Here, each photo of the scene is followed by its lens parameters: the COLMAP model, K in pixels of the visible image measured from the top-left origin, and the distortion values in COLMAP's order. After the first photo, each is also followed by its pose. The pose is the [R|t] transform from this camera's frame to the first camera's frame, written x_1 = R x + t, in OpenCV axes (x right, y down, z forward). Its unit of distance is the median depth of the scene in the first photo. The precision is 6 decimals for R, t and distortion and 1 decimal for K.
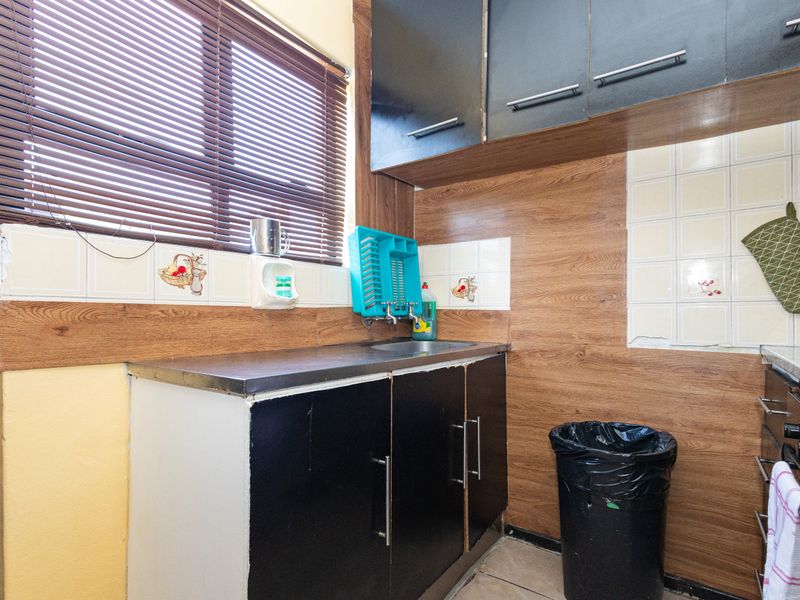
lens RADIAL K [[418.3, 0, 401.4], [0, 418.3, 313.3], [0, 0, 1]] dist [0.010868, -0.000041]
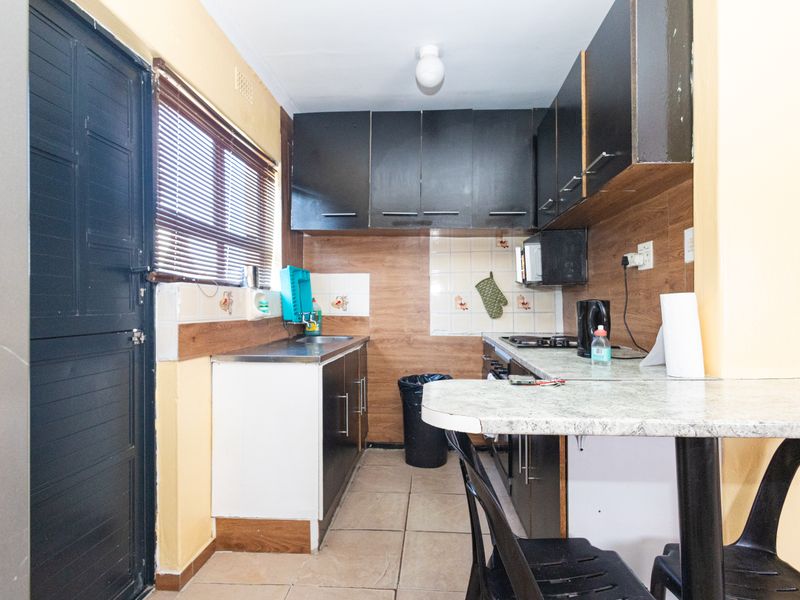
lens RADIAL K [[416.5, 0, 400.3], [0, 416.5, 302.3], [0, 0, 1]] dist [0.014790, -0.000472]
pose [[0.859529, 0.001099, 0.511085, -0.545023], [0.001740, 0.999986, -0.005076, -0.060840], [-0.511083, 0.005252, 0.859515, -0.572186]]
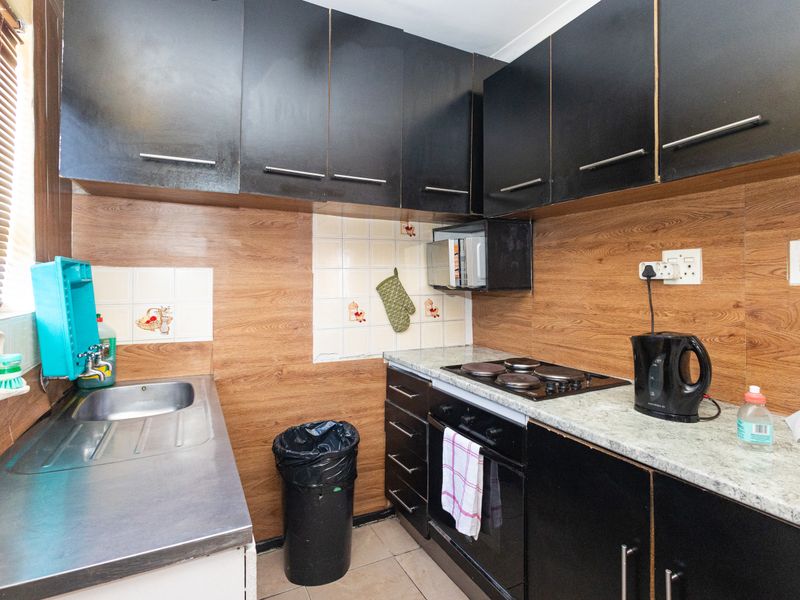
lens RADIAL K [[428.1, 0, 384.3], [0, 428.1, 279.4], [0, 0, 1]] dist [0.012186, 0.000002]
pose [[0.480384, -0.002622, 0.877054, -0.485812], [0.005936, 0.999982, -0.000262, -0.165252], [-0.877038, 0.005332, 0.480391, 0.154987]]
